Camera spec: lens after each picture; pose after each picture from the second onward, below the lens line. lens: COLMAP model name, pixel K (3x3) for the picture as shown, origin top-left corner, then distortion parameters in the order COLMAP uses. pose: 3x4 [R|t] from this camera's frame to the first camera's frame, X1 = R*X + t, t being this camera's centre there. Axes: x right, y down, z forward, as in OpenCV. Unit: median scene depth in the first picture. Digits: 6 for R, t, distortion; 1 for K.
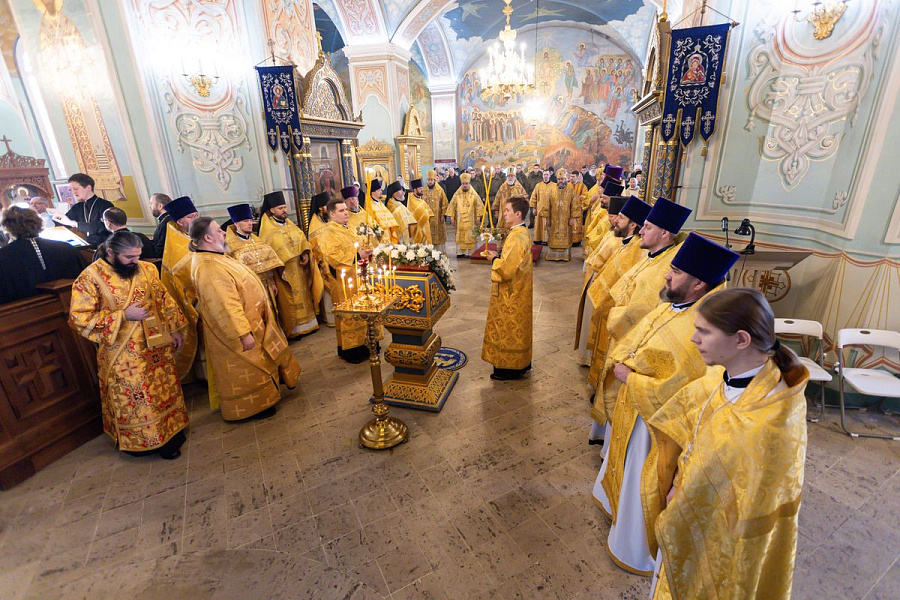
lens RADIAL K [[412.1, 0, 453.2], [0, 412.1, 301.6], [0, 0, 1]] dist [-0.005881, 0.000030]
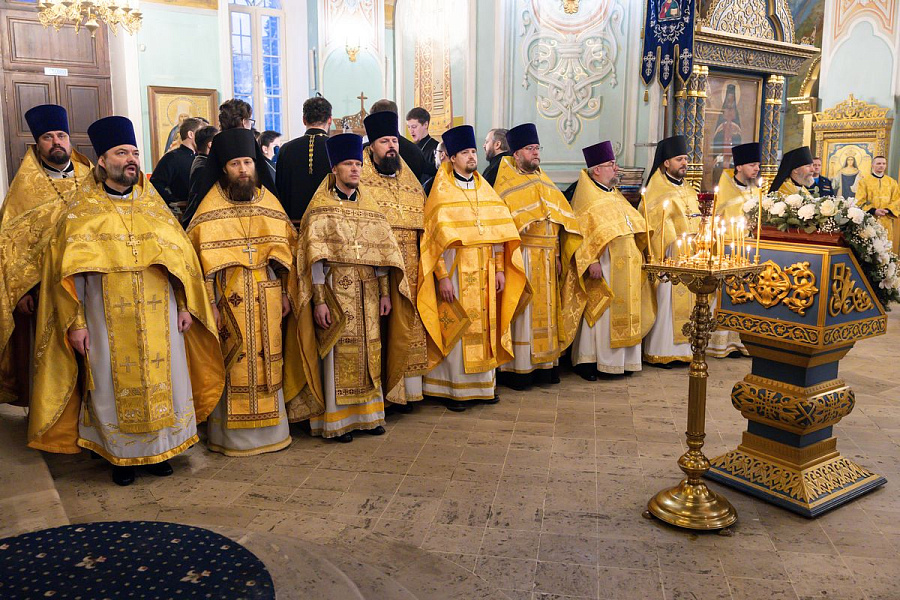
lens RADIAL K [[762.9, 0, 451.2], [0, 762.9, 297.3], [0, 0, 1]] dist [-0.024443, 0.014626]
pose [[0.770610, 0.137404, -0.622318, 0.118215], [-0.237316, 0.968124, -0.080110, 0.128237], [0.591474, 0.209420, 0.778654, -0.040321]]
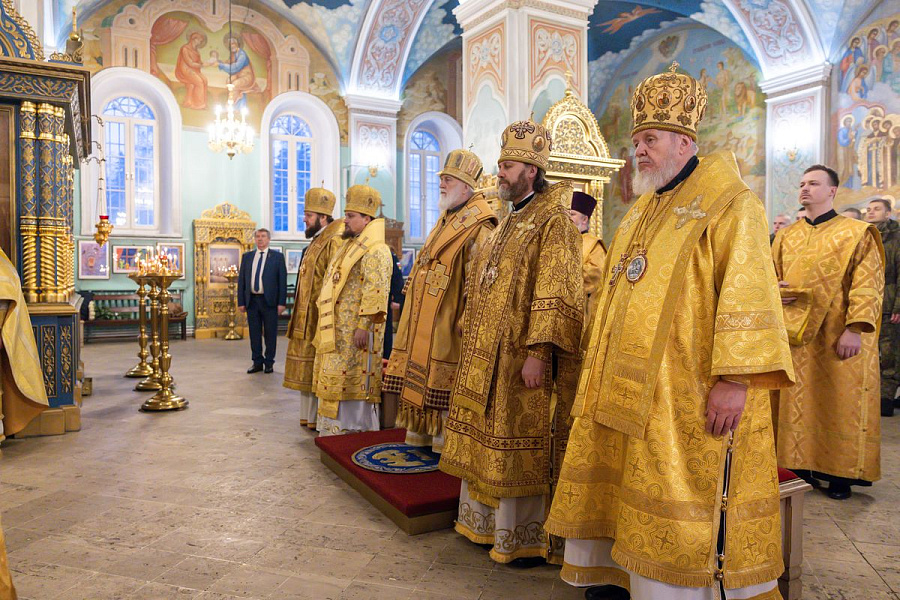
lens RADIAL K [[652.0, 0, 421.9], [0, 652.0, 289.5], [0, 0, 1]] dist [-0.009586, -0.003143]
pose [[0.689523, 0.046017, -0.722801, 0.701621], [-0.263180, 0.945680, -0.190856, -0.225552], [0.674755, 0.321826, 0.664179, 1.122867]]
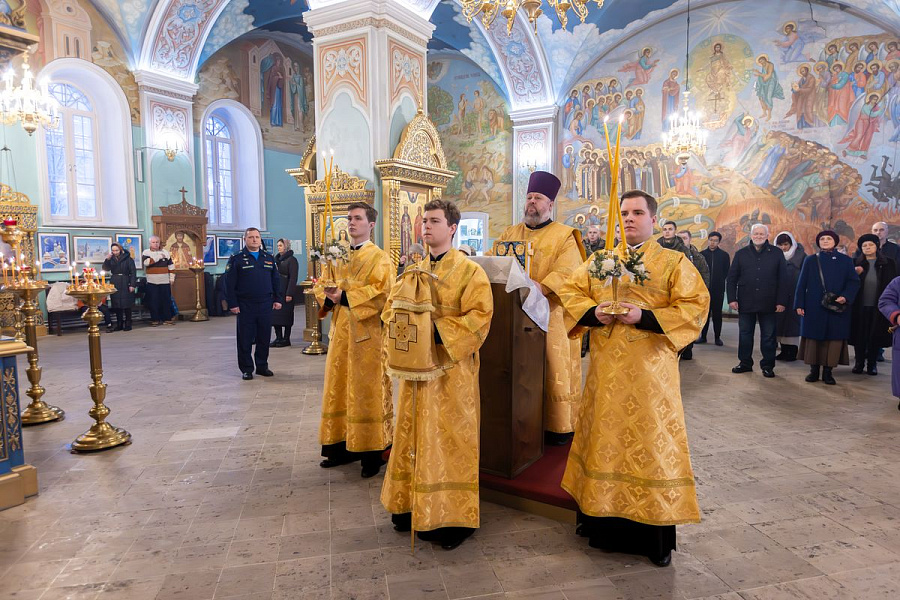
lens RADIAL K [[565.4, 0, 464.3], [0, 565.4, 300.6], [0, 0, 1]] dist [-0.016554, -0.000153]
pose [[0.965401, 0.053787, -0.255164, 0.331309], [-0.114121, 0.966964, -0.227942, -0.208977], [0.234474, 0.249175, 0.939646, 0.927232]]
